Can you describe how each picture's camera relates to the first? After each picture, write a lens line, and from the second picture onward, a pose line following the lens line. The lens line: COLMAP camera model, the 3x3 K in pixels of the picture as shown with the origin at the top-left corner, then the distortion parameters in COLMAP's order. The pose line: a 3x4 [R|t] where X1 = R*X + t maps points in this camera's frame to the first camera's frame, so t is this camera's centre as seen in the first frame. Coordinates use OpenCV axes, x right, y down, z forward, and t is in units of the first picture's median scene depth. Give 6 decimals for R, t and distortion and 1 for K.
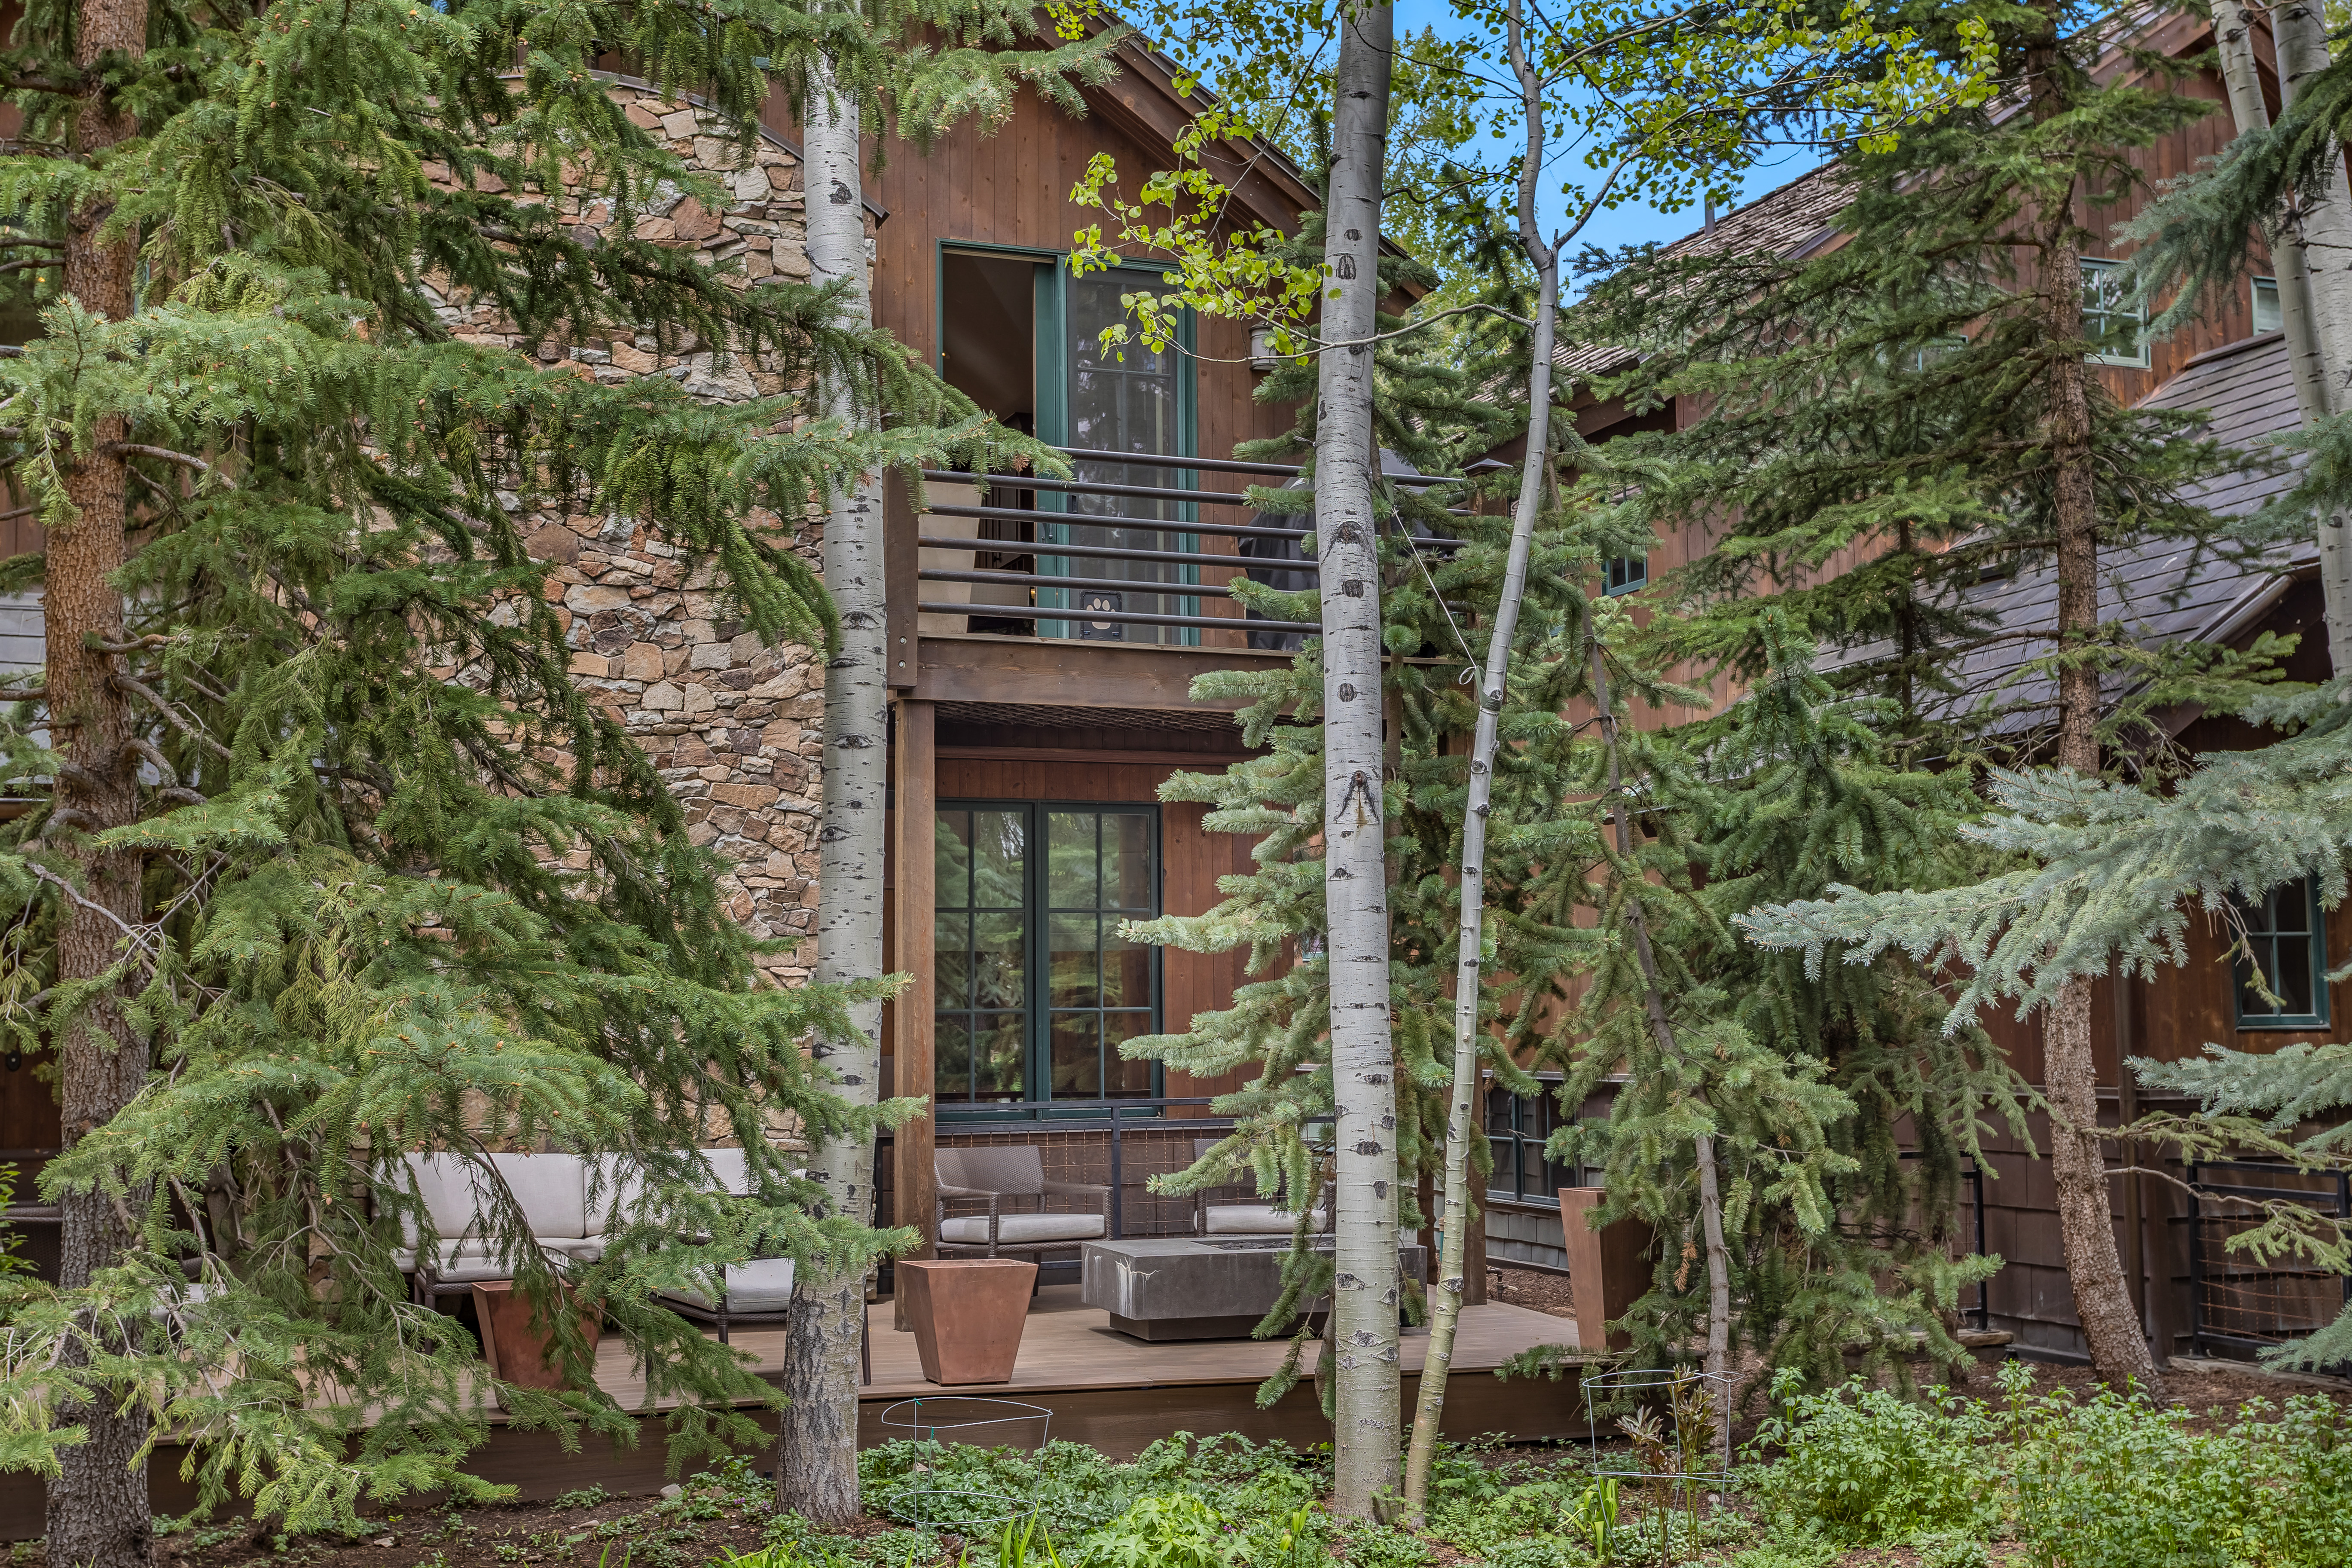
lens RADIAL K [[2675.7, 0, 1176.1], [0, 2675.7, 782.8], [0, 0, 1]] dist [0.006186, 0.000000]
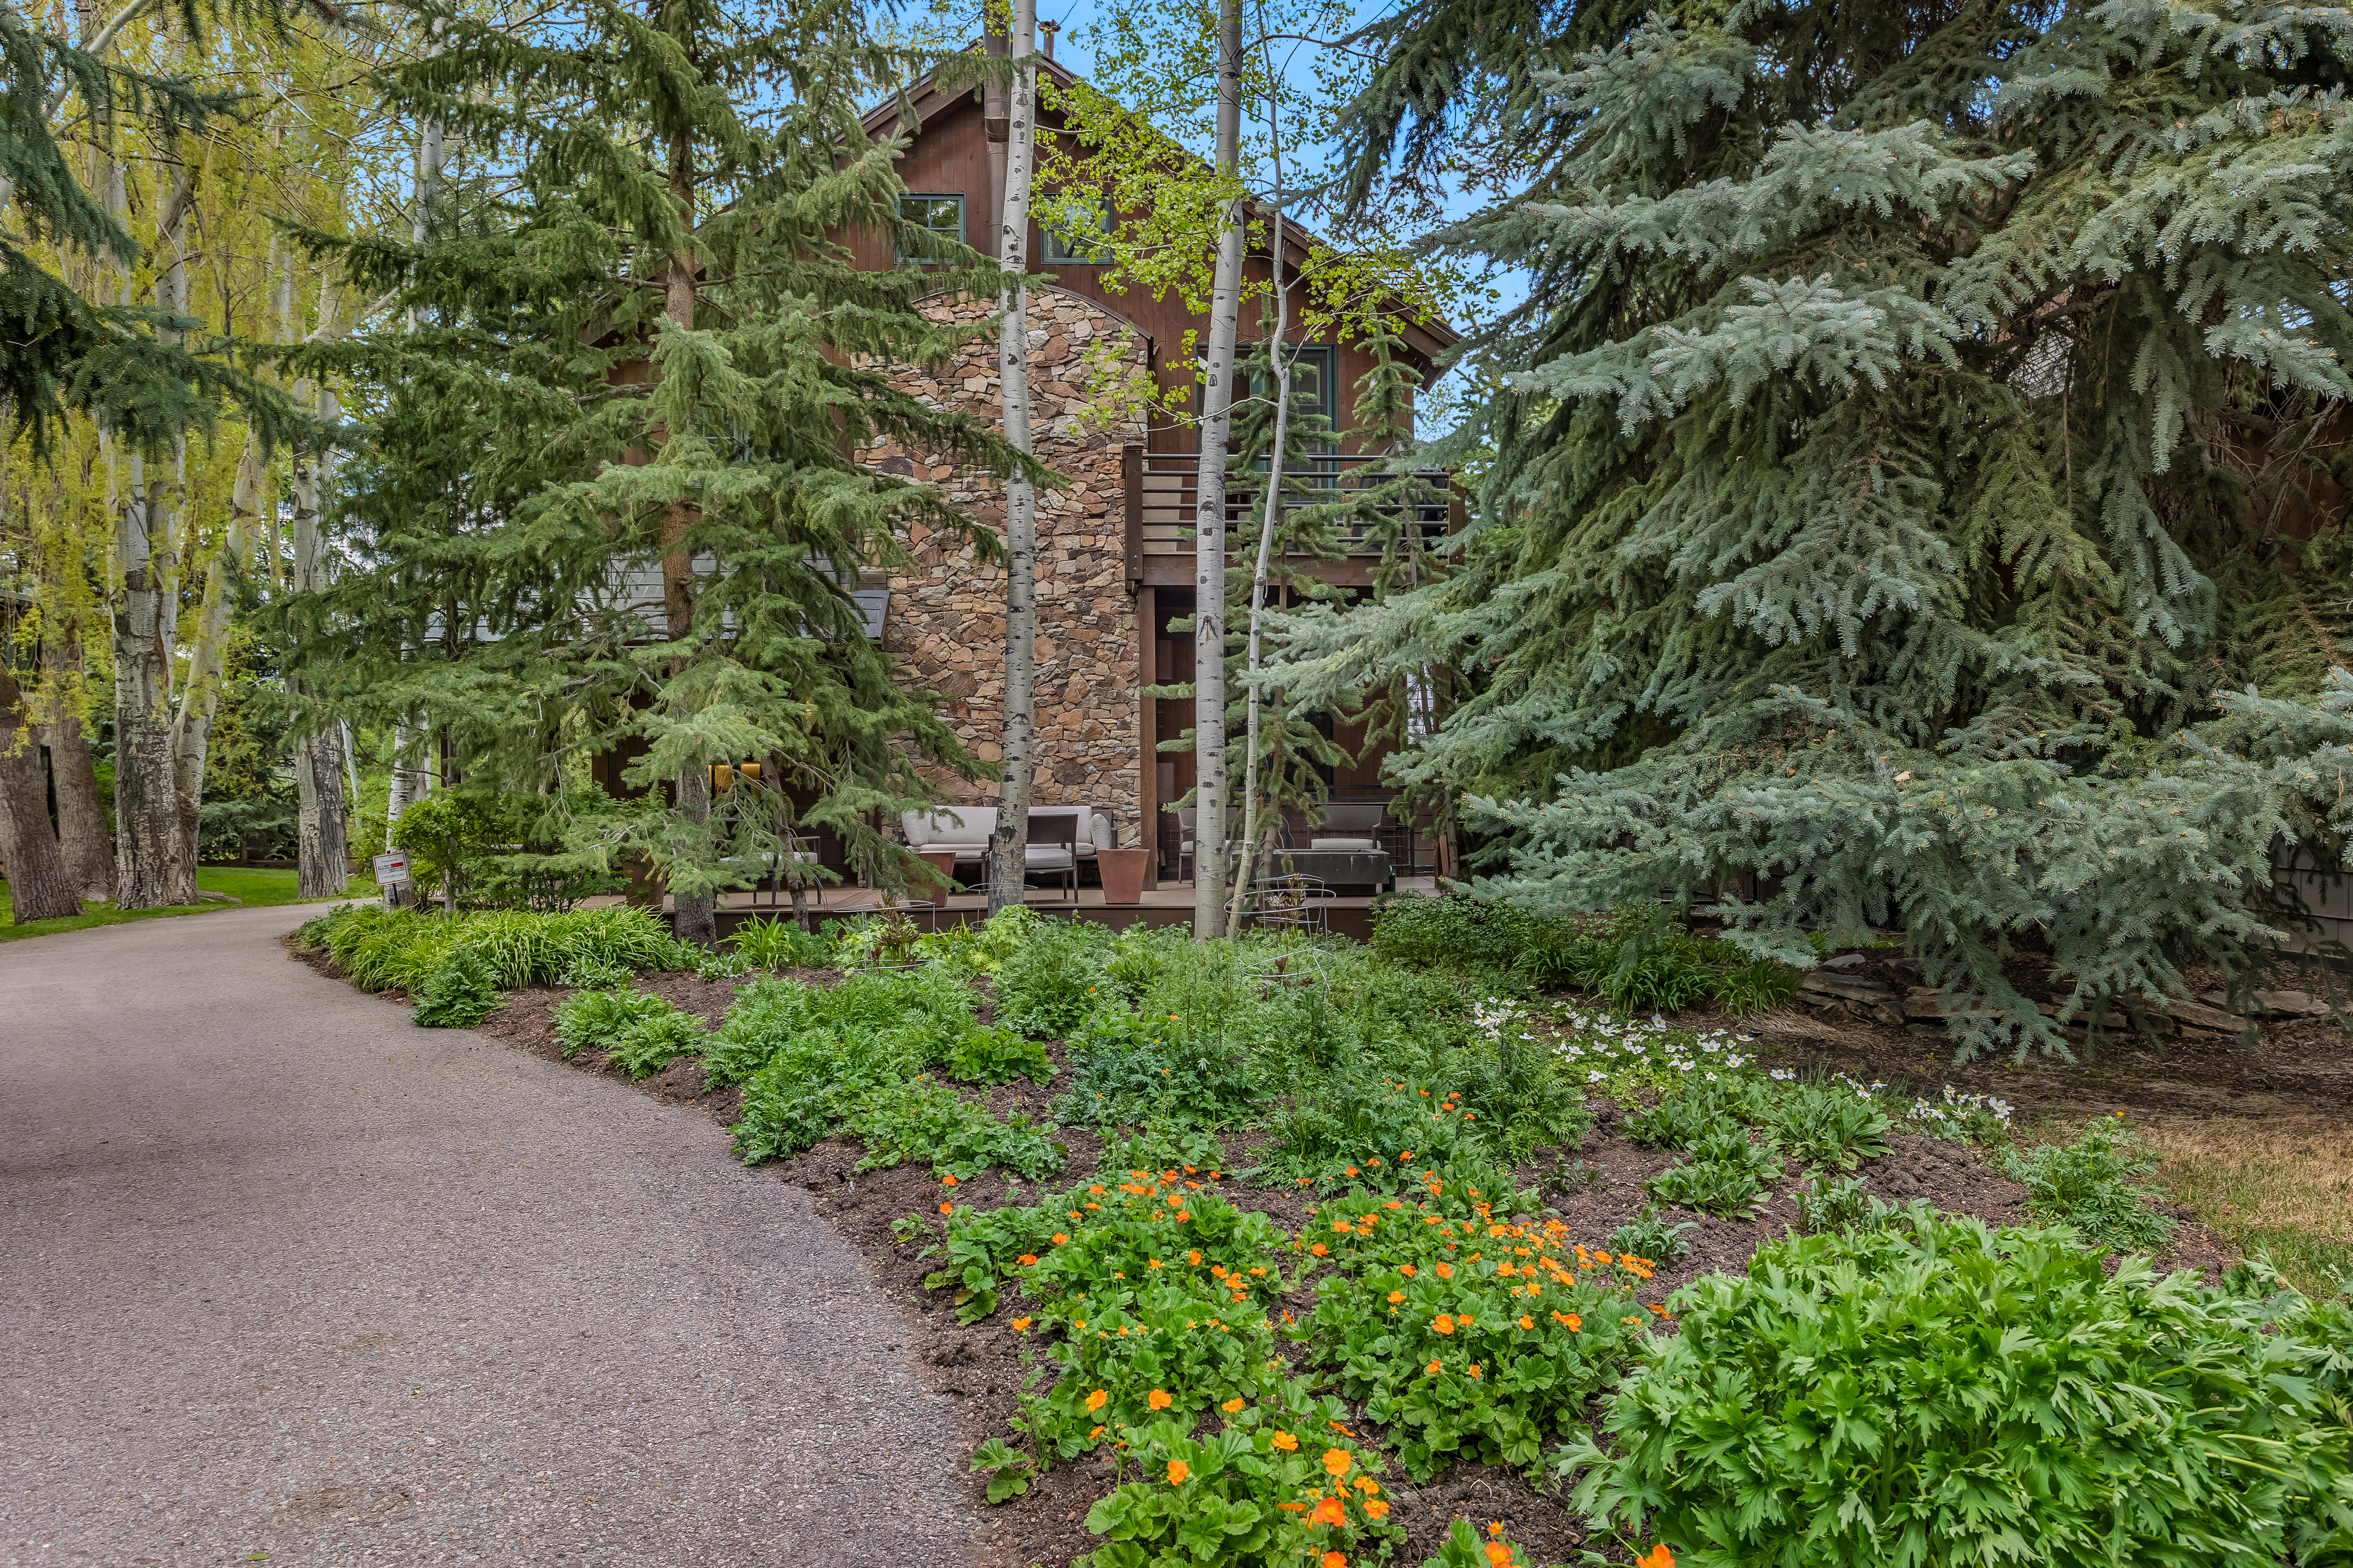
lens RADIAL K [[1773.5, 0, 1175.1], [0, 1773.5, 788.2], [0, 0, 1]] dist [-0.000209, -0.000036]
pose [[0.946447, -0.001672, -0.322856, 0.343099], [0.030740, 0.995910, 0.084955, 0.008314], [0.321394, -0.090330, 0.942628, -0.265786]]
